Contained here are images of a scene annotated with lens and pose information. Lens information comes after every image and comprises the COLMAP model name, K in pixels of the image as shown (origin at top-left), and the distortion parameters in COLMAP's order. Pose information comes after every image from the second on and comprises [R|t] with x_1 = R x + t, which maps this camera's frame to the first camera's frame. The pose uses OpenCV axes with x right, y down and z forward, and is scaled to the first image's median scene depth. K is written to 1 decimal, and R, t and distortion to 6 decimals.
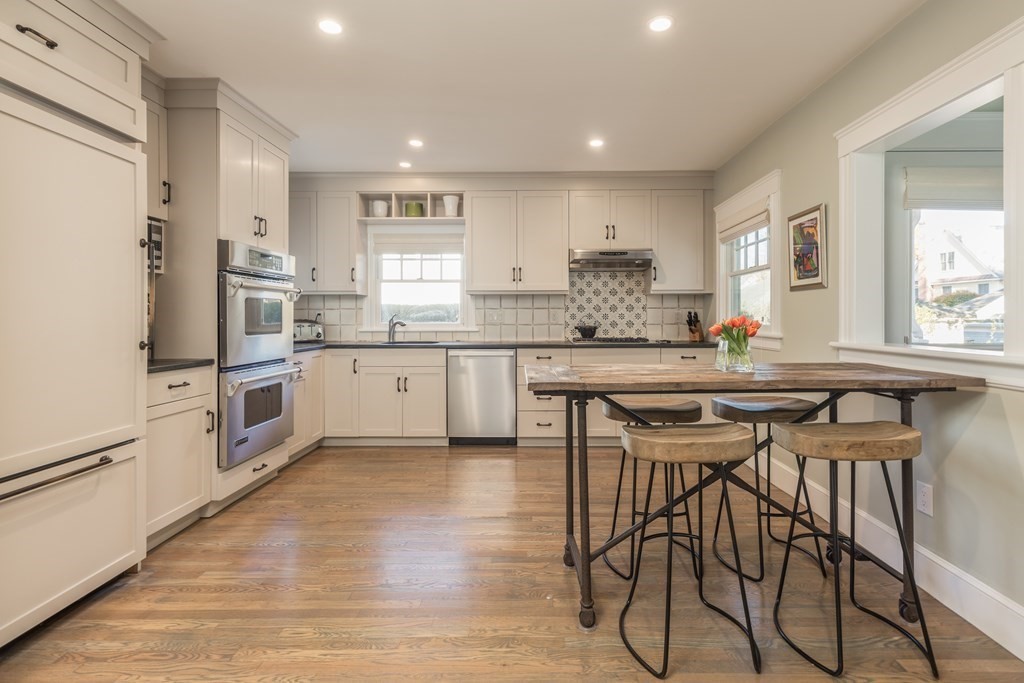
lens RADIAL K [[472.9, 0, 511.0], [0, 472.9, 326.3], [0, 0, 1]] dist [0.000238, -0.000522]
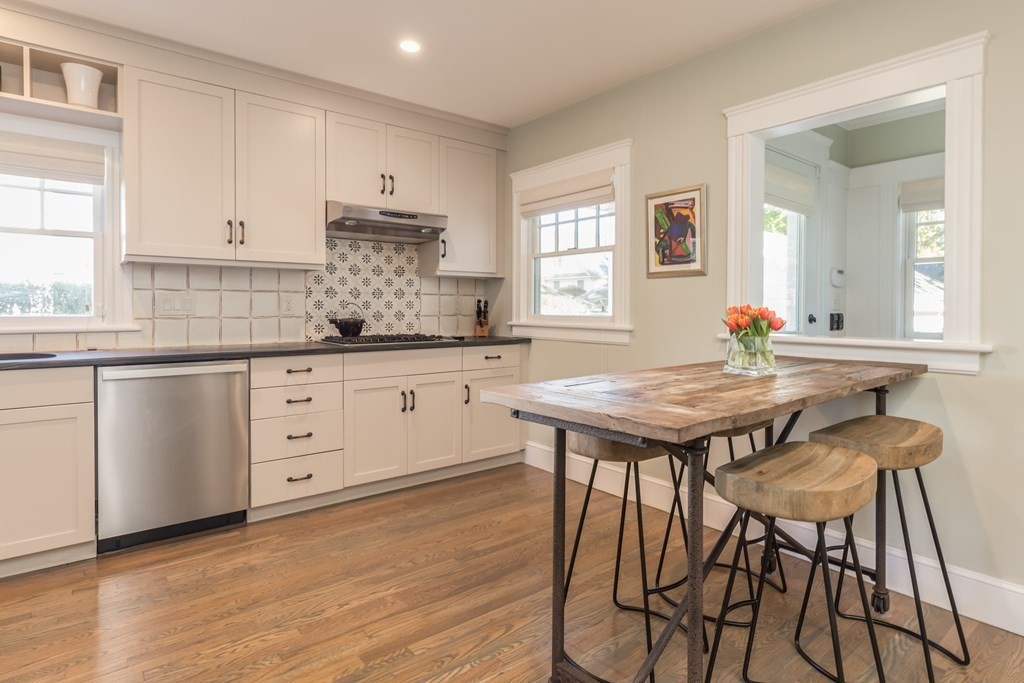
lens RADIAL K [[556.4, 0, 512.6], [0, 556.4, 320.2], [0, 0, 1]] dist [-0.001191, -0.000591]
pose [[0.743329, -0.010559, 0.668843, -0.206411], [0.007834, 0.999944, 0.007079, -0.002630], [-0.668880, -0.000022, 0.743370, 0.266415]]
